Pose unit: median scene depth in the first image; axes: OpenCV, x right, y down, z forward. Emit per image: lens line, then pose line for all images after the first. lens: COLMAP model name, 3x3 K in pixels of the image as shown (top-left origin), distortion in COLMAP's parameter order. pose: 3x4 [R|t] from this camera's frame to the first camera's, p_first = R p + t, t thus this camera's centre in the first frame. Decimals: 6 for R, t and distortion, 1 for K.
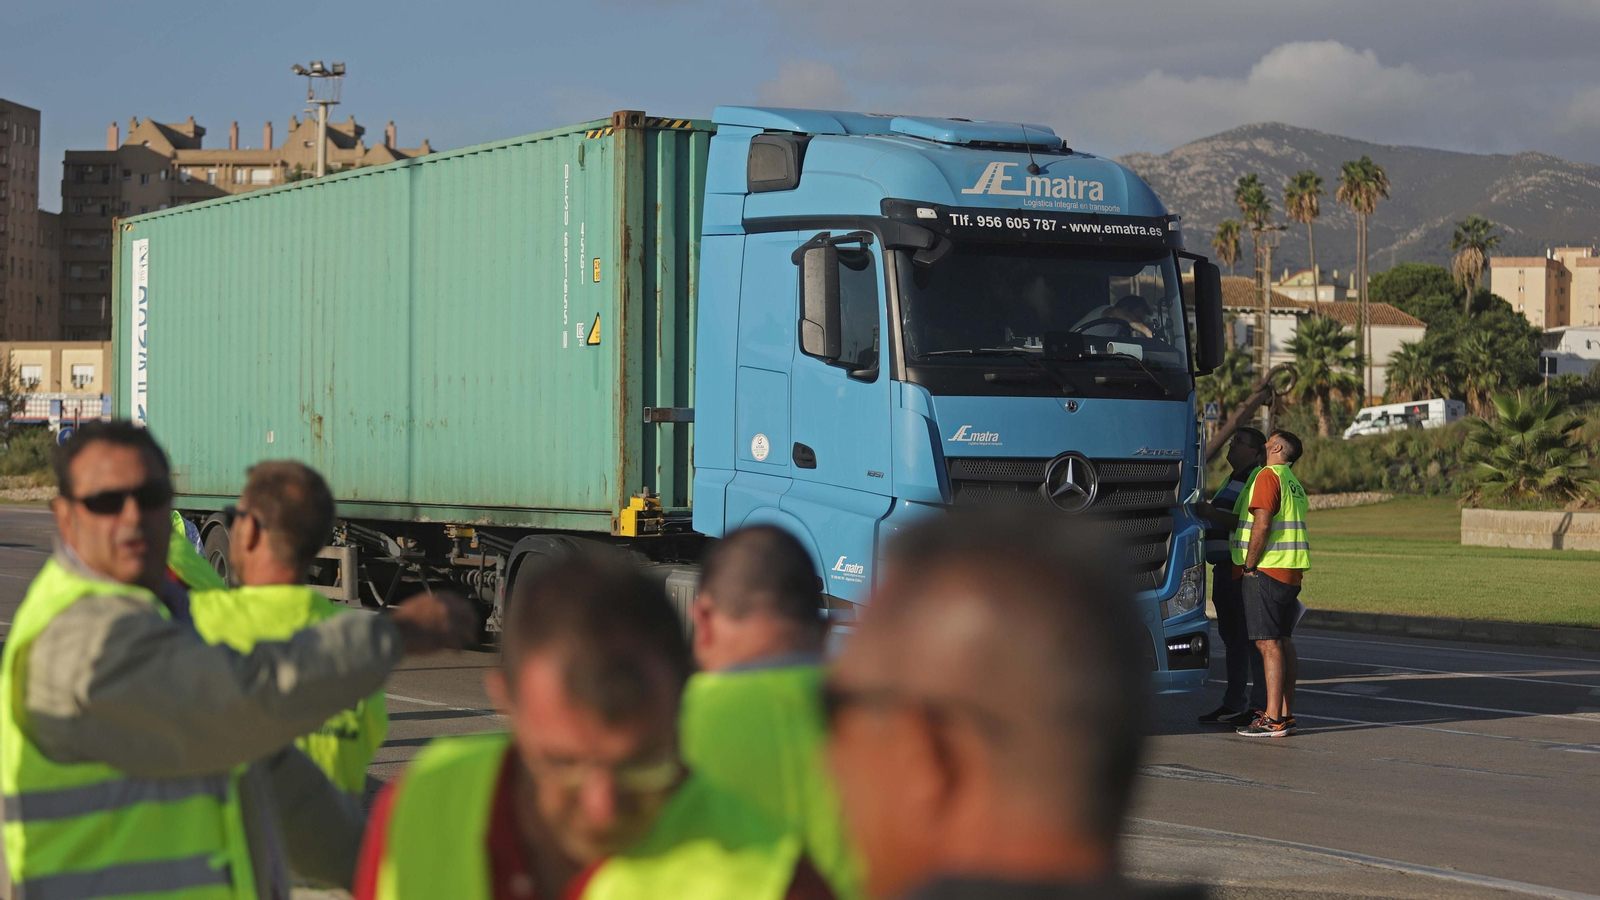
lens RADIAL K [[4444.3, 0, 800.0], [0, 4444.3, 450.0], [0, 0, 1]] dist [-0.399432, 1.488918]
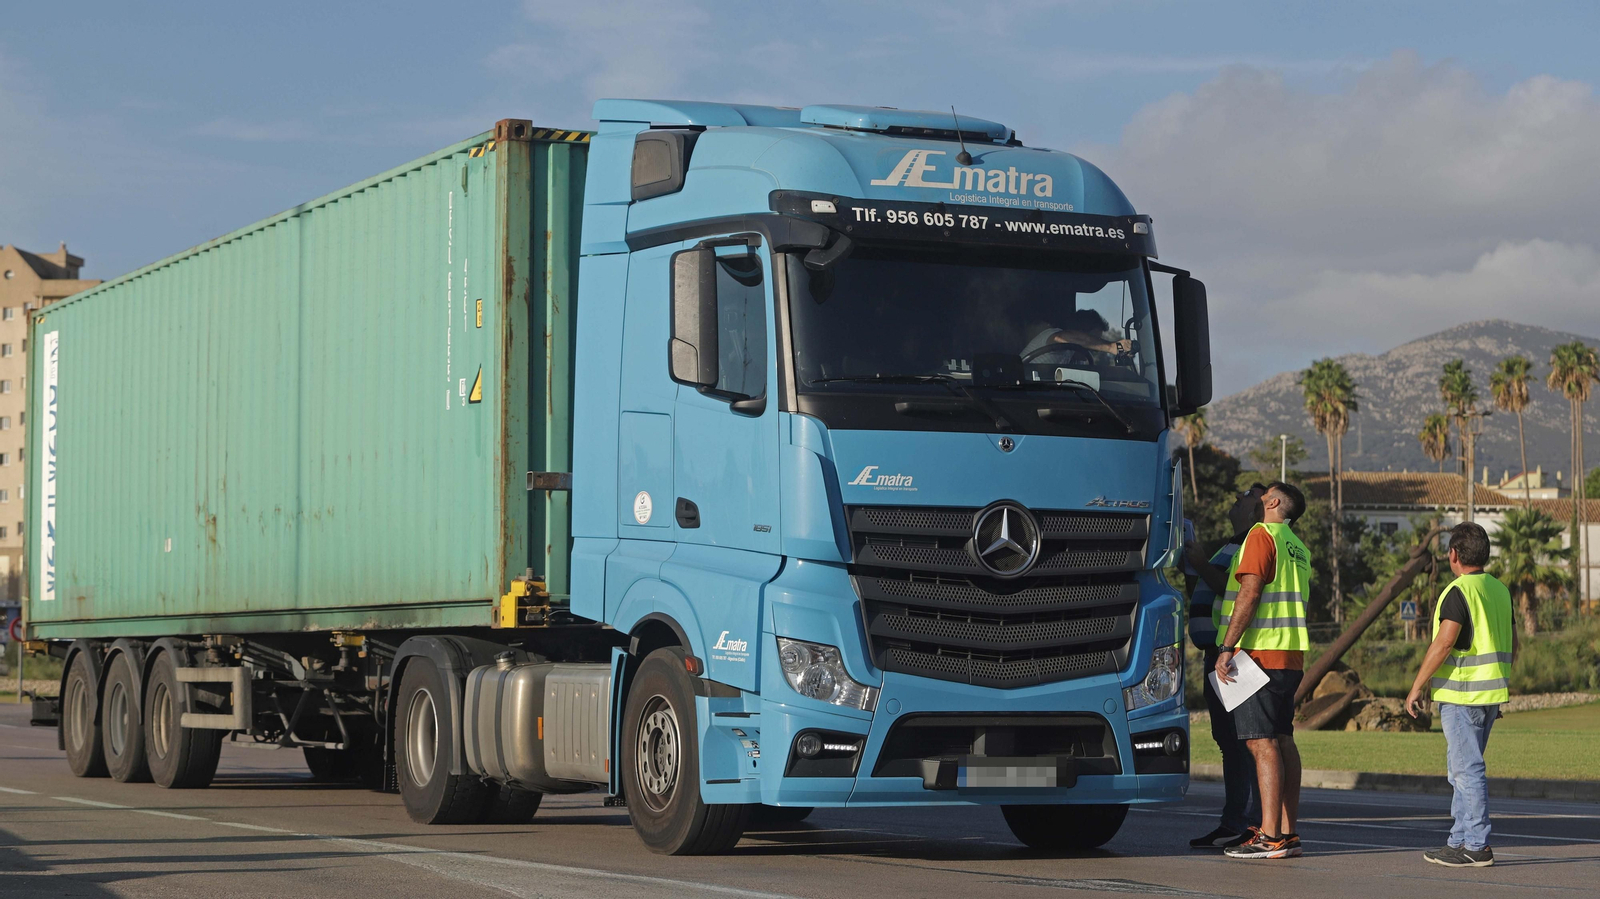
lens RADIAL K [[4444.3, 0, 800.0], [0, 4444.3, 449.5], [0, 0, 1]] dist [-0.399432, 1.488918]
pose [[0.997549, -0.007013, -0.069617, 0.064477], [0.002542, 0.997940, -0.064109, 0.034540], [0.069923, 0.063775, 0.995512, 0.154963]]
